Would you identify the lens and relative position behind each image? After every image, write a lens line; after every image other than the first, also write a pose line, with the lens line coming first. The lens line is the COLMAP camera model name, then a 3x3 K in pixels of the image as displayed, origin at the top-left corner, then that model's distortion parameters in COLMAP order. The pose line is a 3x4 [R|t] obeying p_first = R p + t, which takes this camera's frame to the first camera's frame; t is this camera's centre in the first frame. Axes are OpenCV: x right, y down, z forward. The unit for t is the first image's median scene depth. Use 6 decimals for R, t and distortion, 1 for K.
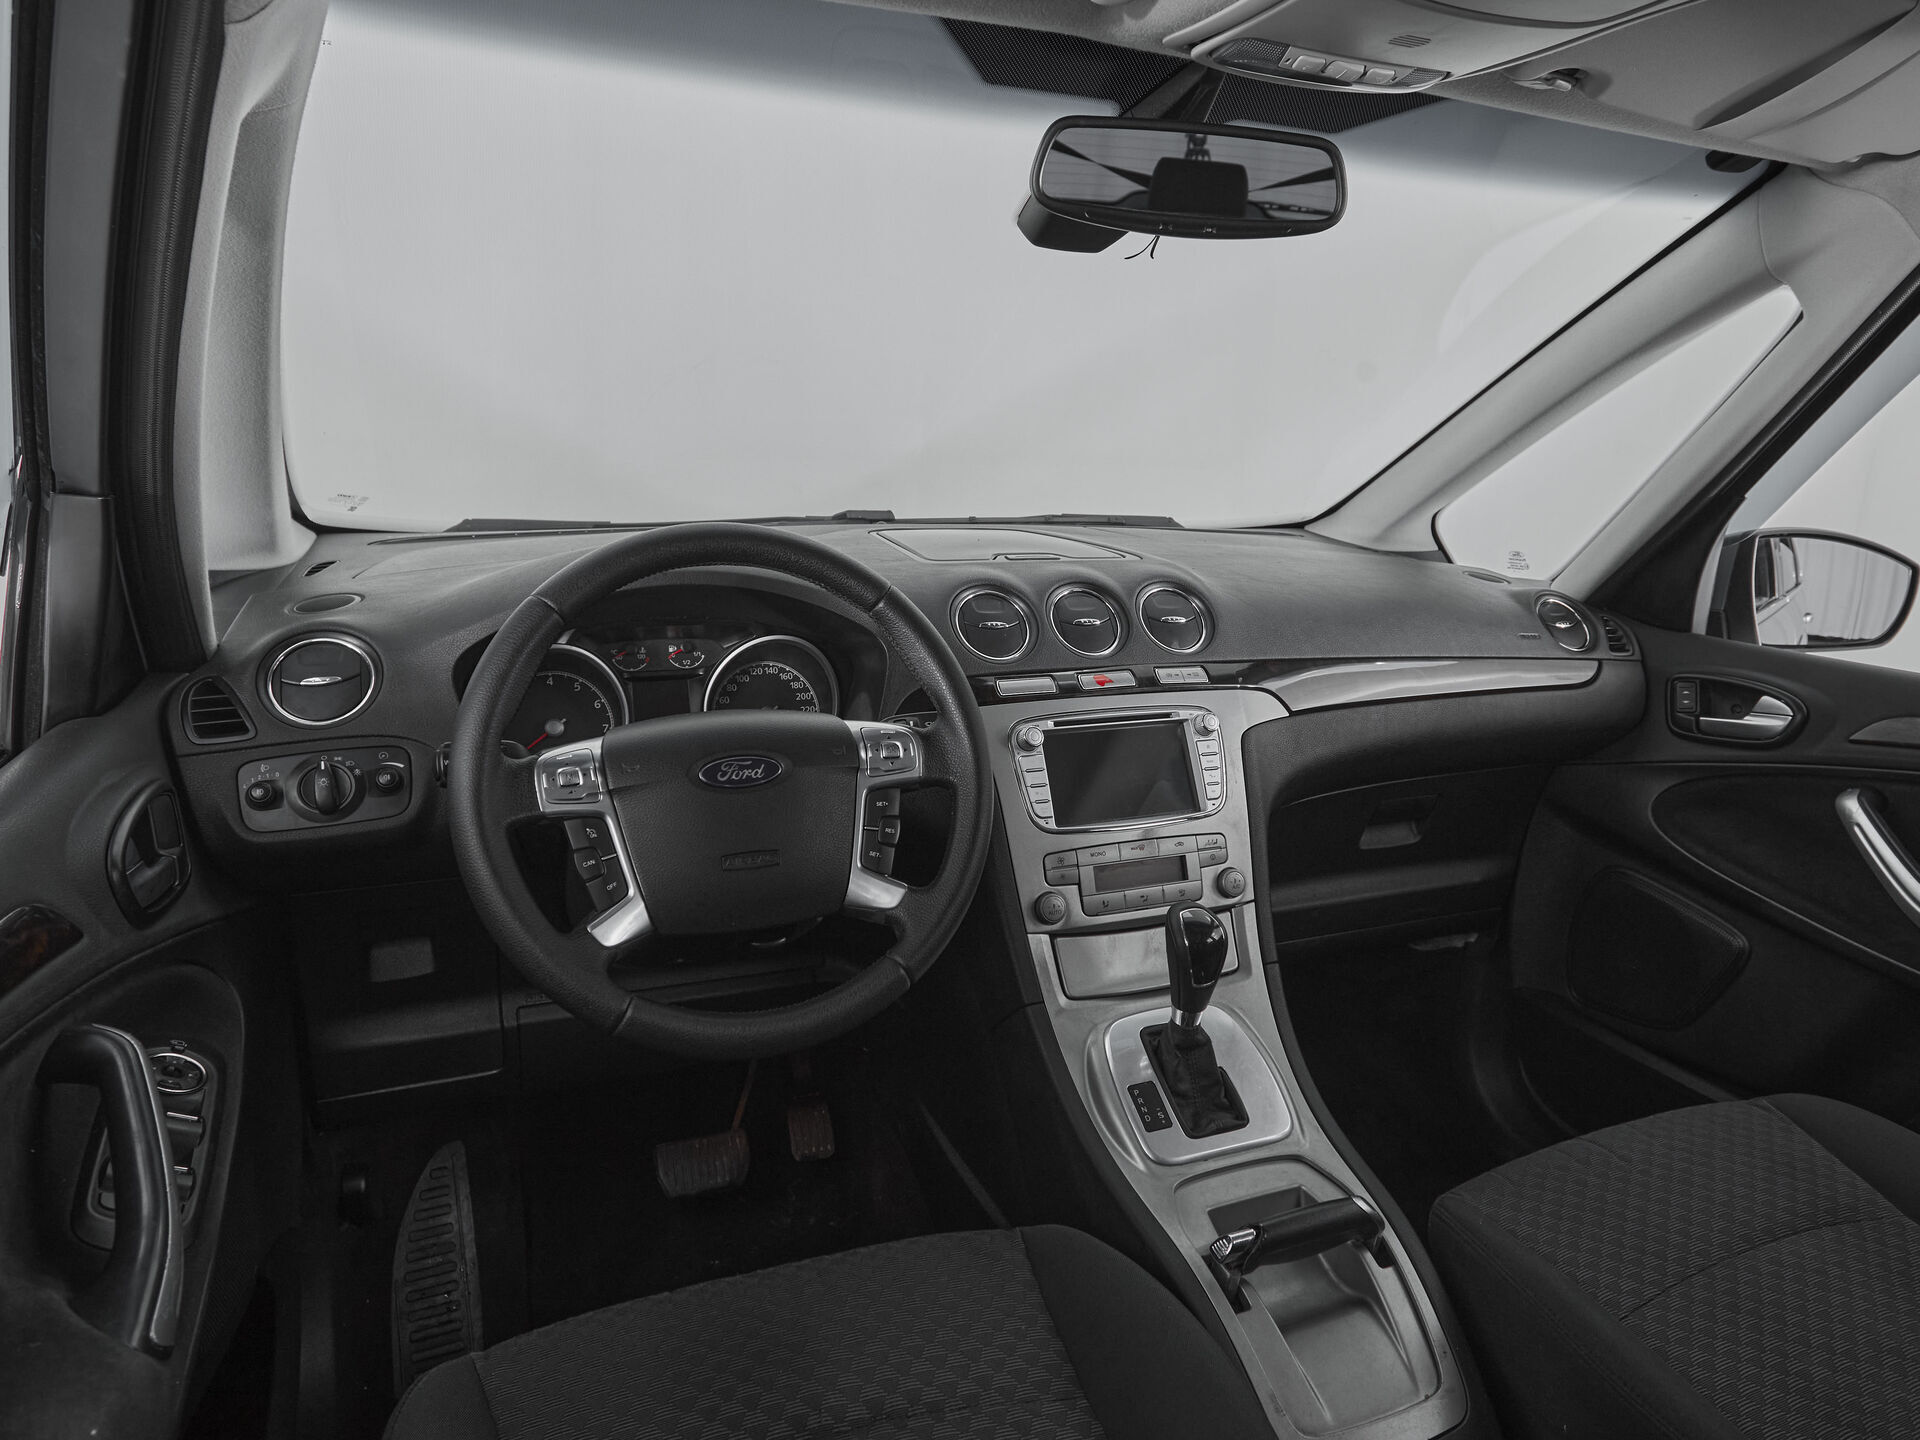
lens RADIAL K [[1148.3, 0, 932.6], [0, 1148.3, 719.6], [0, 0, 1]] dist [-0.000141, 0.000462]
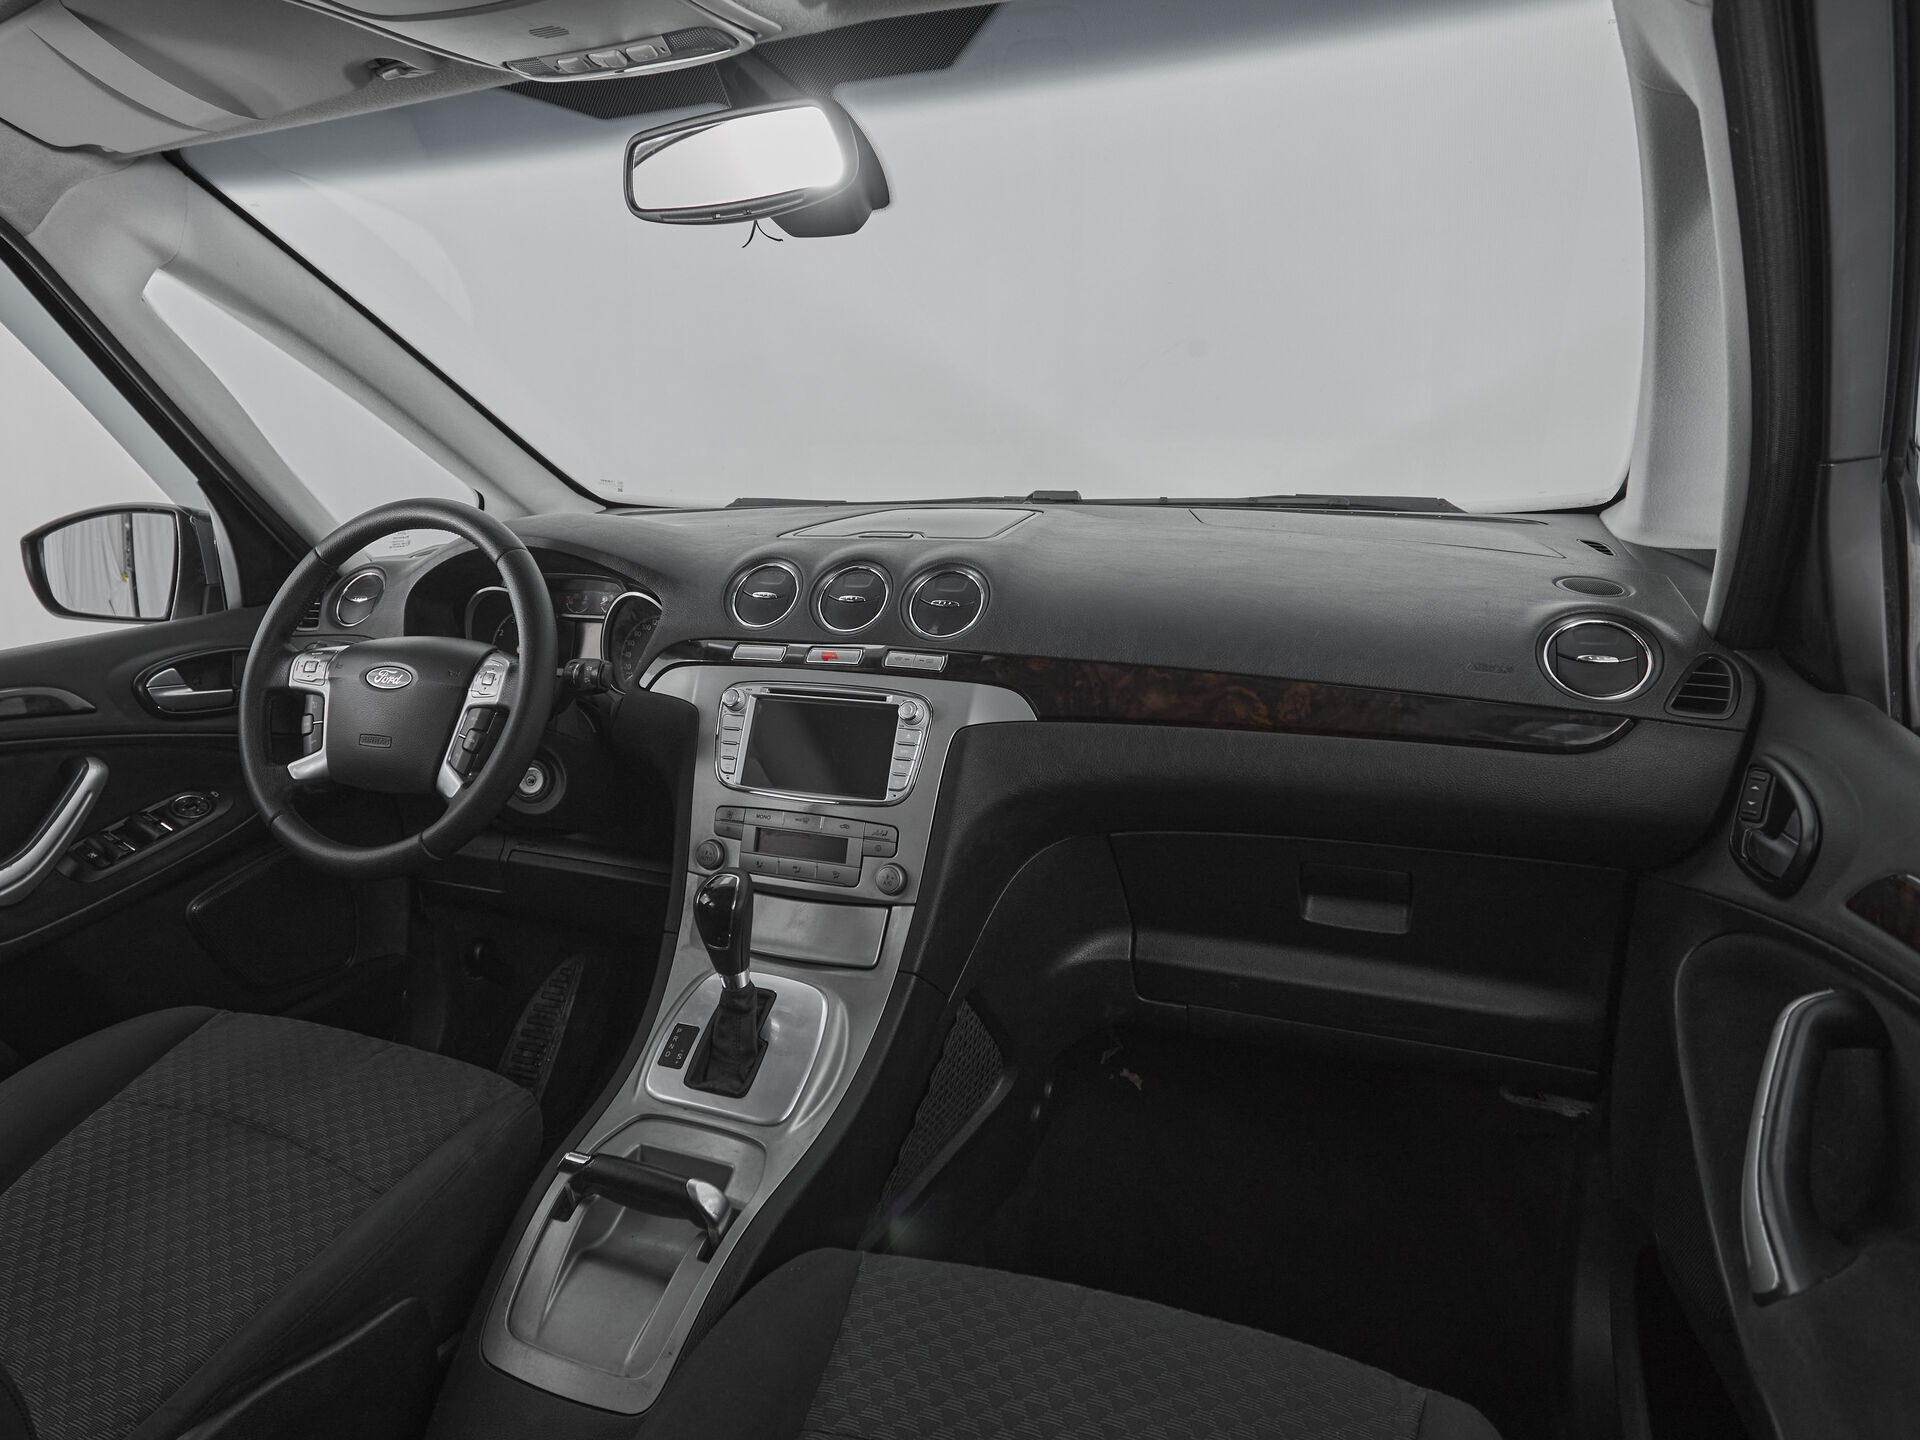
lens RADIAL K [[1148.3, 0, 932.6], [0, 1148.3, 719.6], [0, 0, 1]] dist [-0.000141, 0.000462]
pose [[0.722383, 0.132787, -0.678624, 0.952759], [-0.123991, 0.990357, 0.061799, -0.054627], [0.680286, 0.039501, 0.731882, 0.333275]]
